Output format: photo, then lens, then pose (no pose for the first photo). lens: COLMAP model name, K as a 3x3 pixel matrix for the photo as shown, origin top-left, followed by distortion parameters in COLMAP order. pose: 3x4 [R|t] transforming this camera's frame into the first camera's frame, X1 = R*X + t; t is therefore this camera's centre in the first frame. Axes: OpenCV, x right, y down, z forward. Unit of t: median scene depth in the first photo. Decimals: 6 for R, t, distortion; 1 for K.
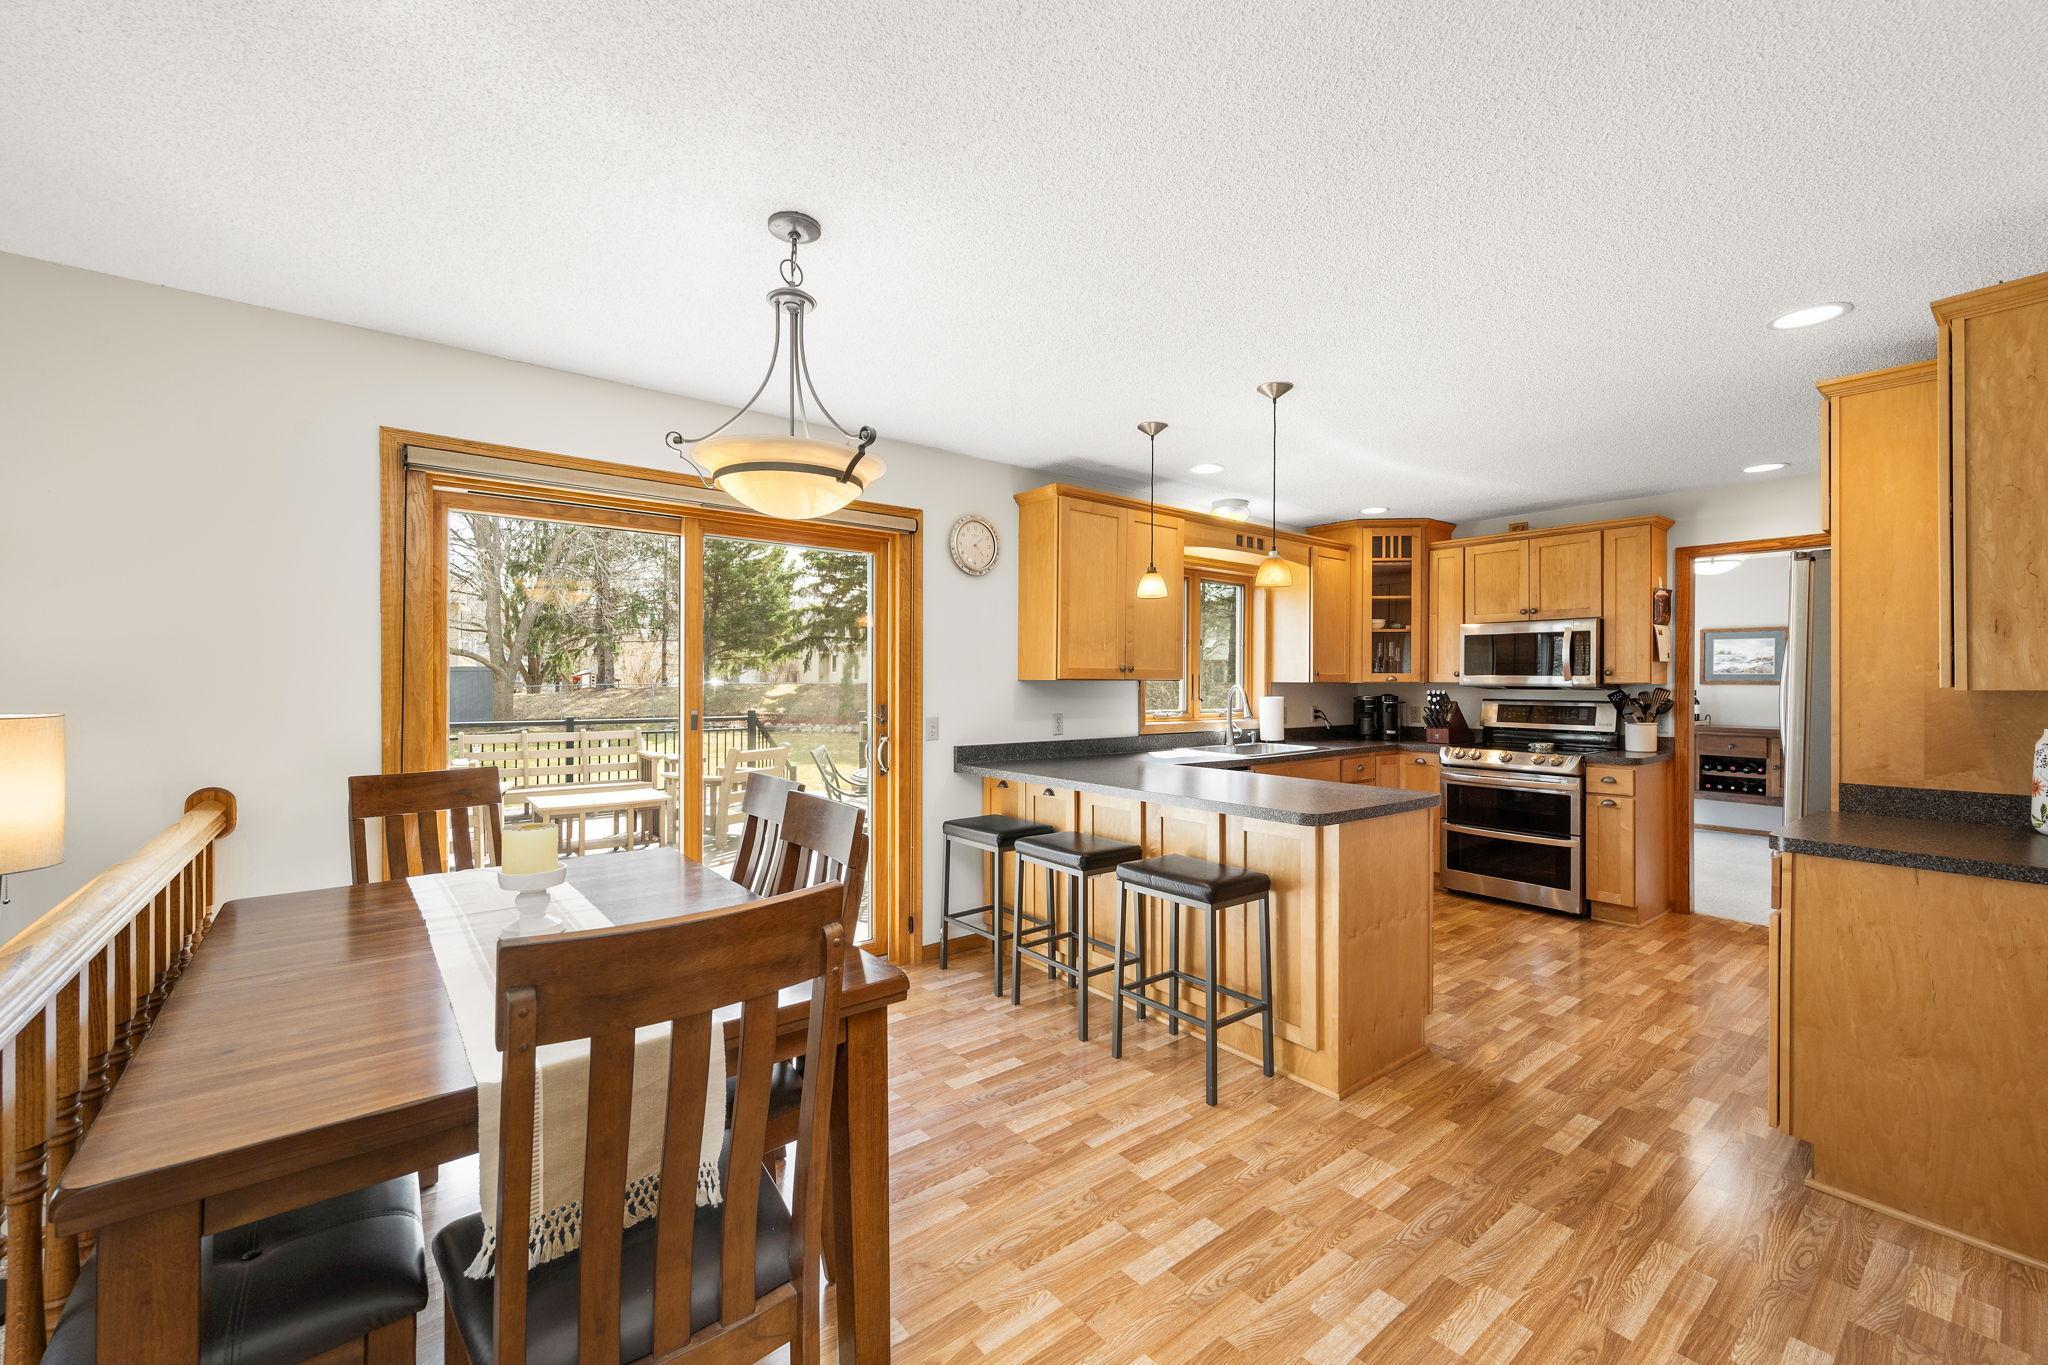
lens RADIAL K [[824.0, 0, 1019.3], [0, 824.0, 681.4], [0, 0, 1]] dist [-0.000121, -0.000083]
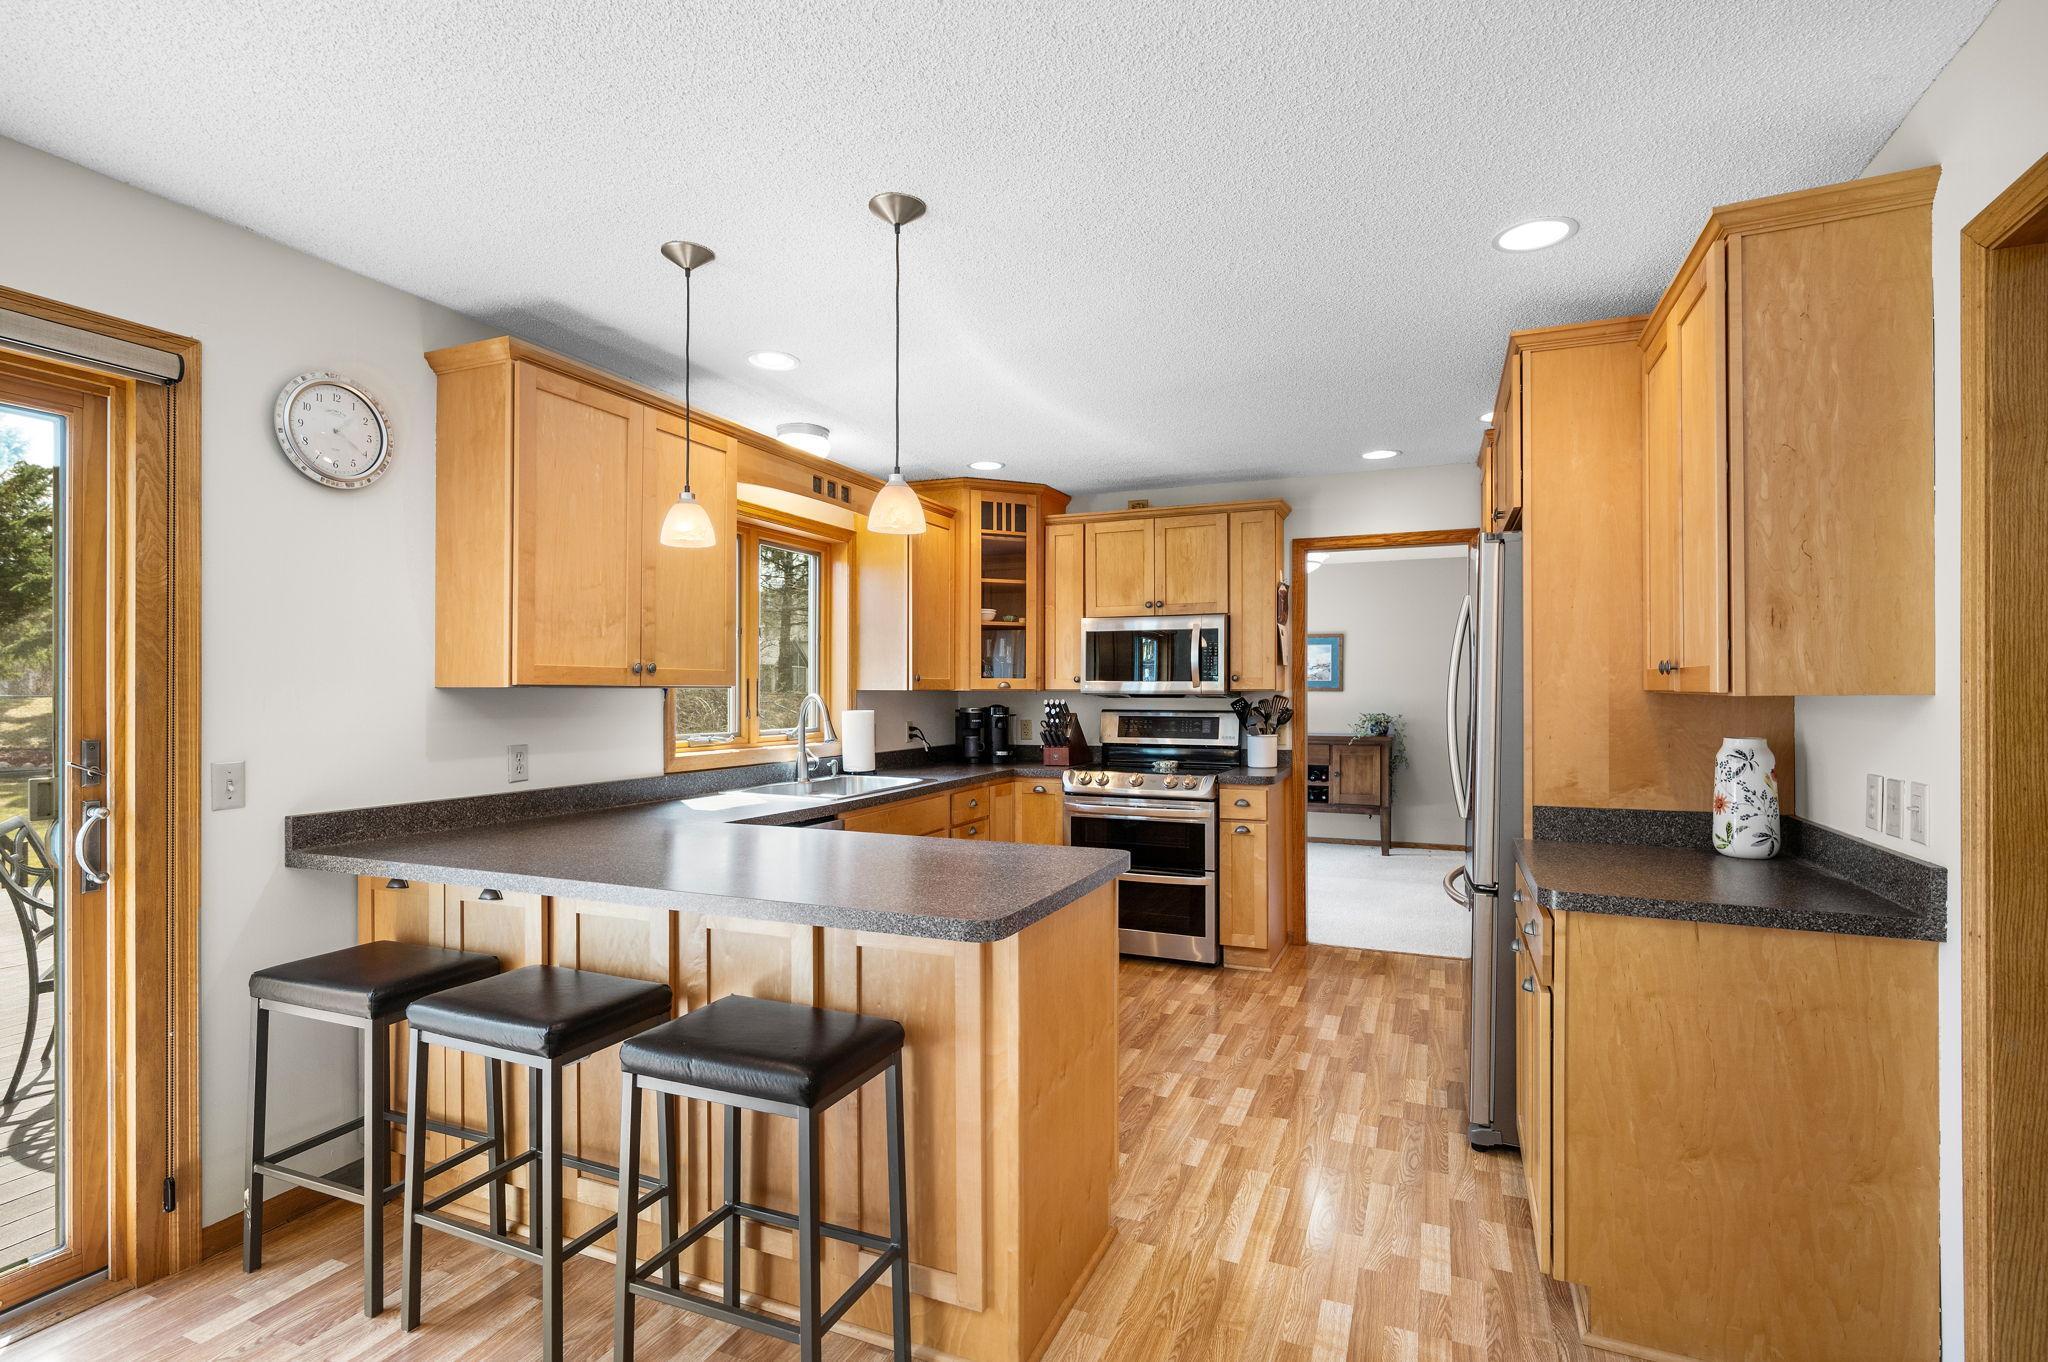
lens RADIAL K [[977.9, 0, 1016.5], [0, 977.9, 687.4], [0, 0, 1]] dist [-0.001729, 0.000807]
pose [[0.882279, -0.002269, 0.470721, 0.038018], [0.003664, 0.999991, -0.002049, 0.000988], [-0.470712, 0.003533, 0.882280, 0.263828]]
